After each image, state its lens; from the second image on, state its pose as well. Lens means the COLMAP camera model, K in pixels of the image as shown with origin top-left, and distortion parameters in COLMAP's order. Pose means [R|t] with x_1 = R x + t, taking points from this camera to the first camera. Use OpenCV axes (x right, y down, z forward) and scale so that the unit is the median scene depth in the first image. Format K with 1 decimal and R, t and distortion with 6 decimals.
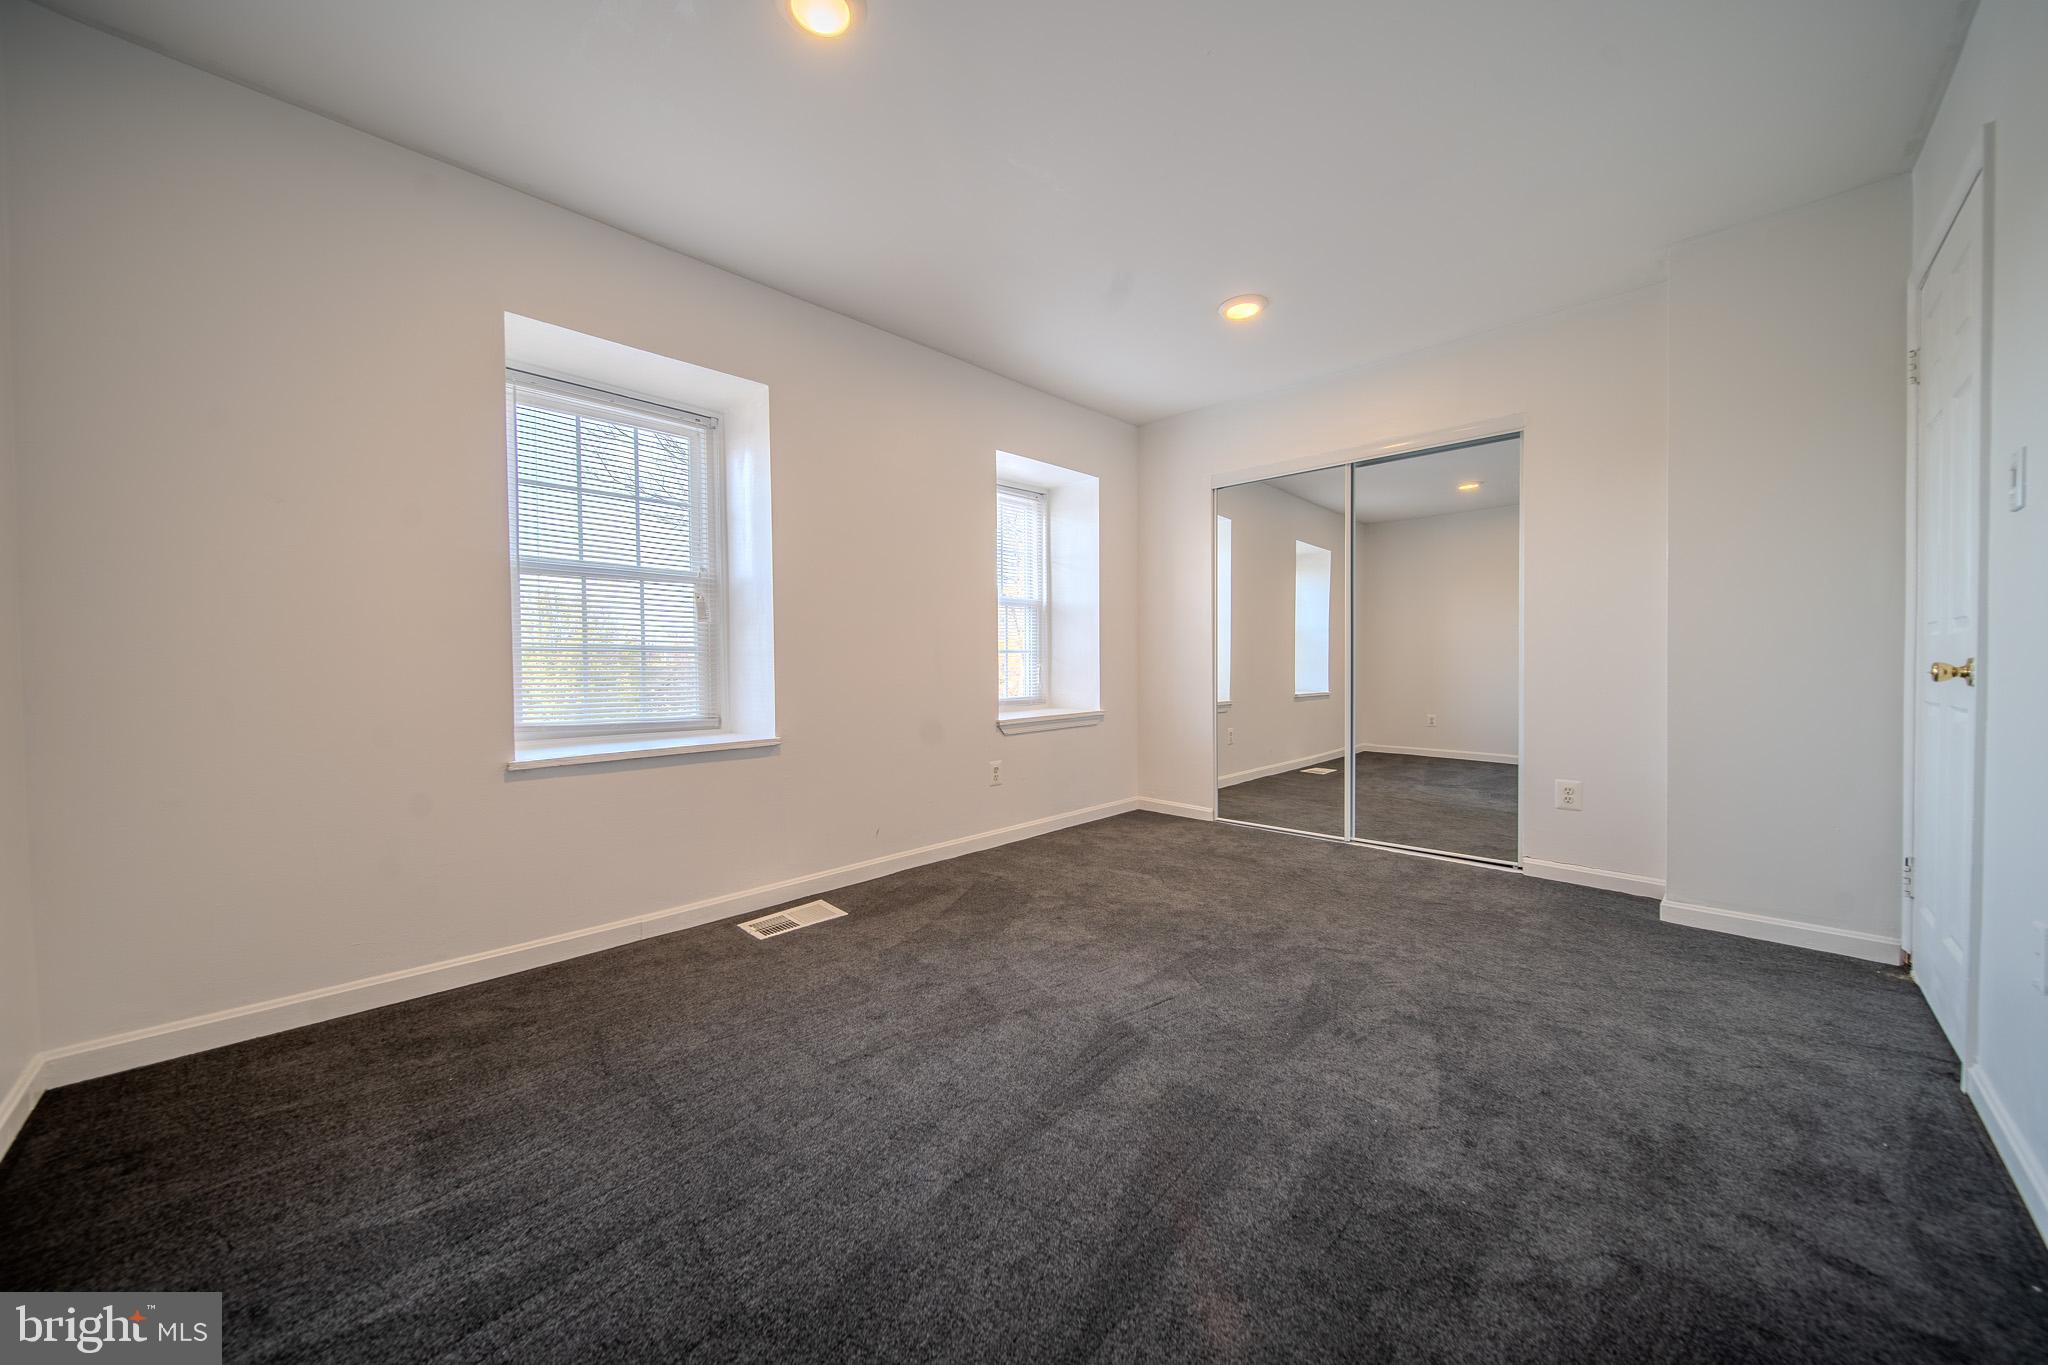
lens RADIAL K [[721.1, 0, 1022.6], [0, 721.1, 666.0], [0, 0, 1]] dist [0.002661, 0.000171]
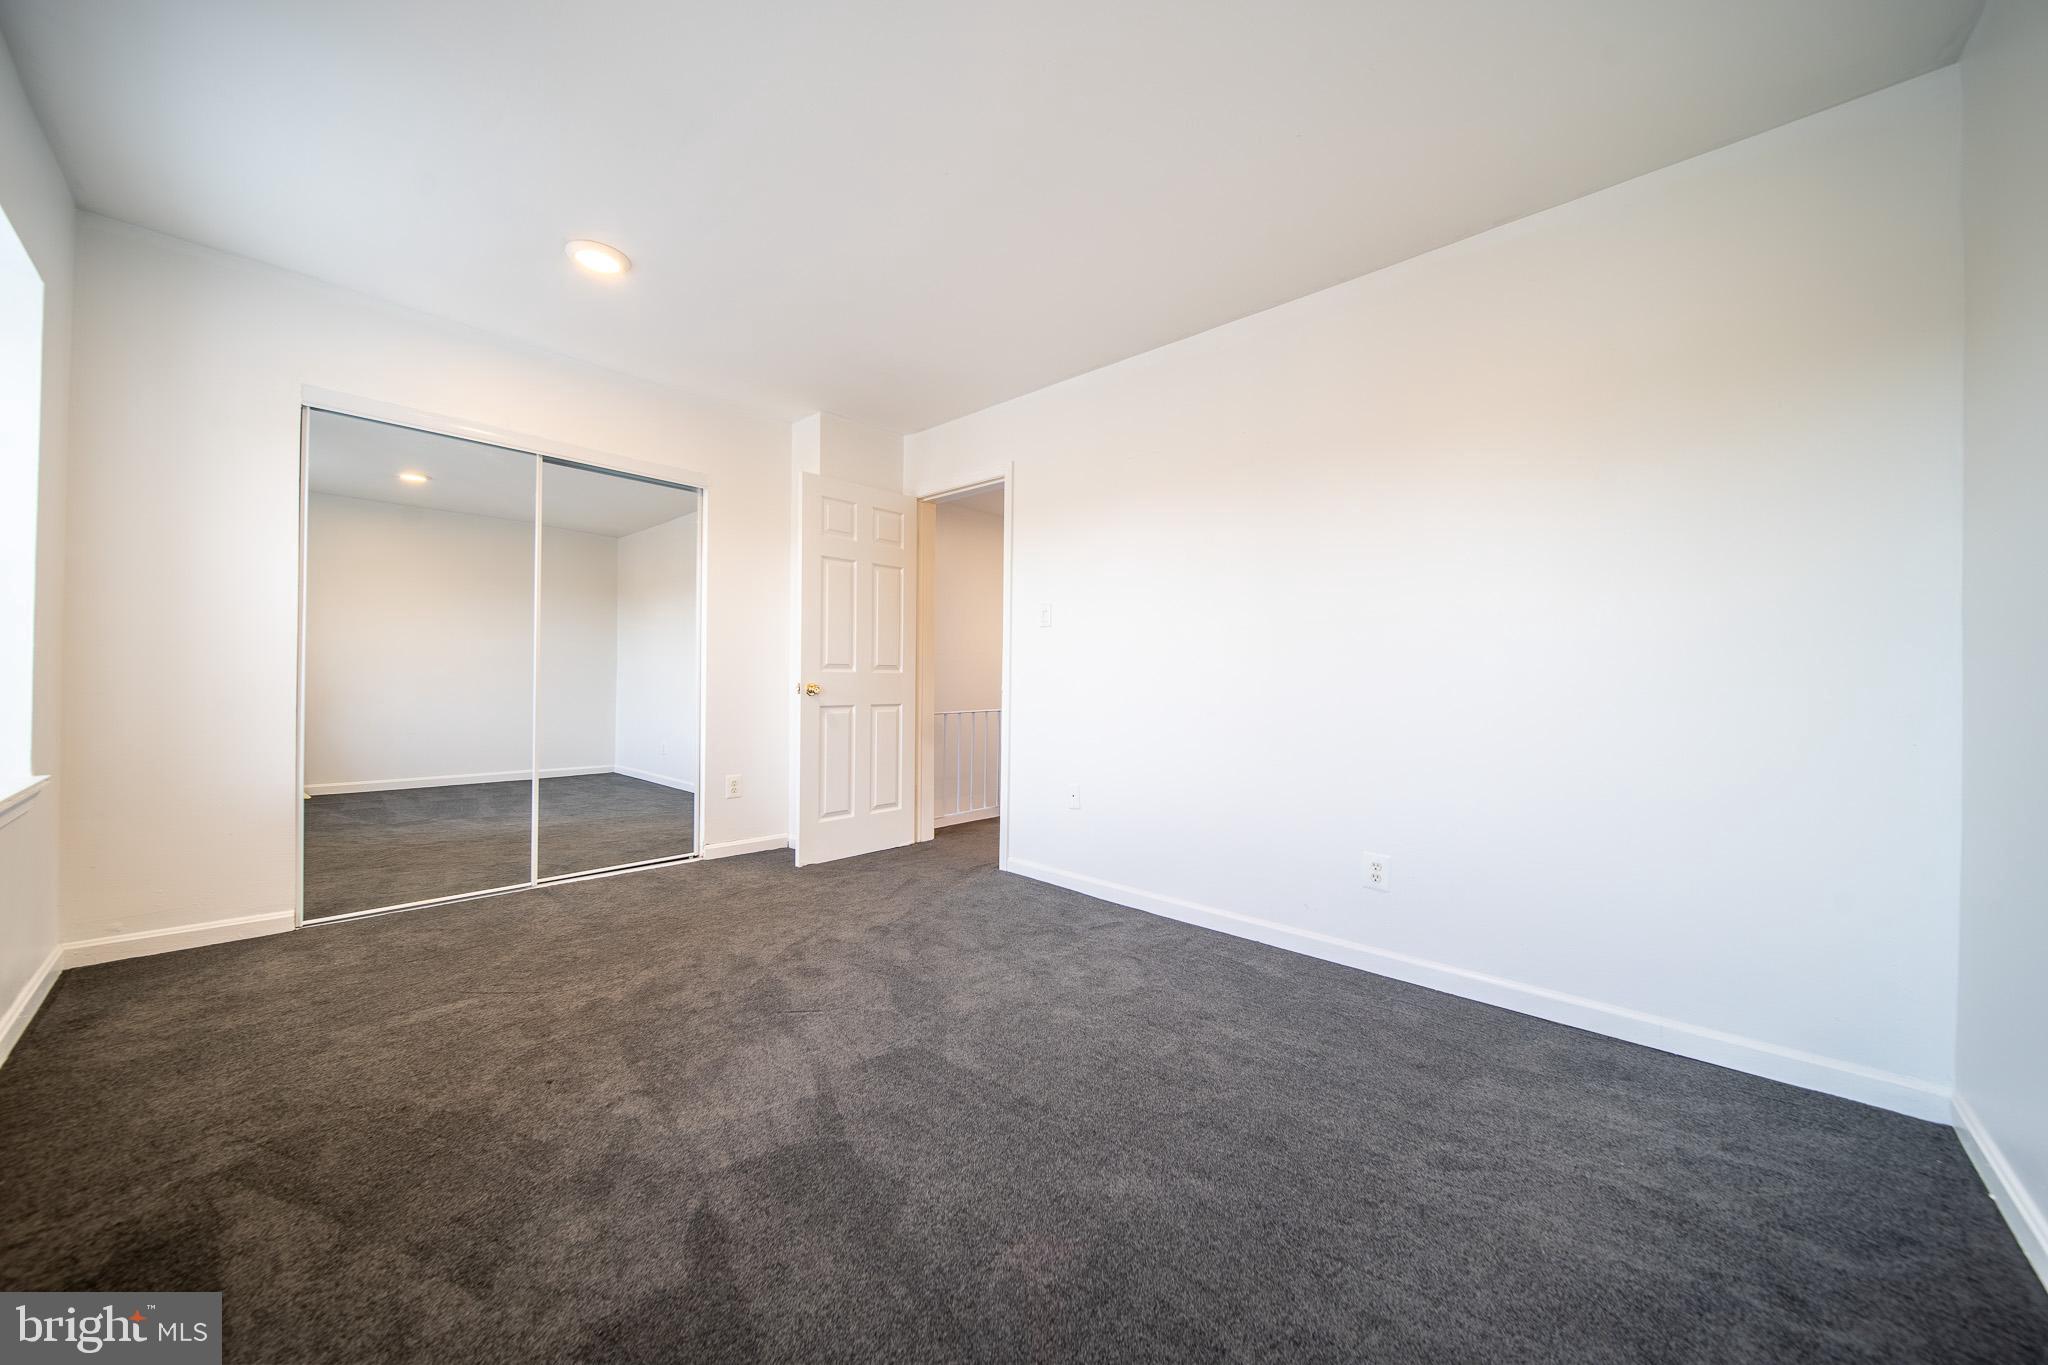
lens RADIAL K [[721.1, 0, 1021.3], [0, 721.1, 692.4], [0, 0, 1]] dist [0.002661, 0.000171]
pose [[-0.031650, -0.012255, 0.999424, -0.529395], [-0.009251, 0.999886, 0.011967, -0.009152], [-0.999456, -0.008867, -0.031760, 0.529125]]
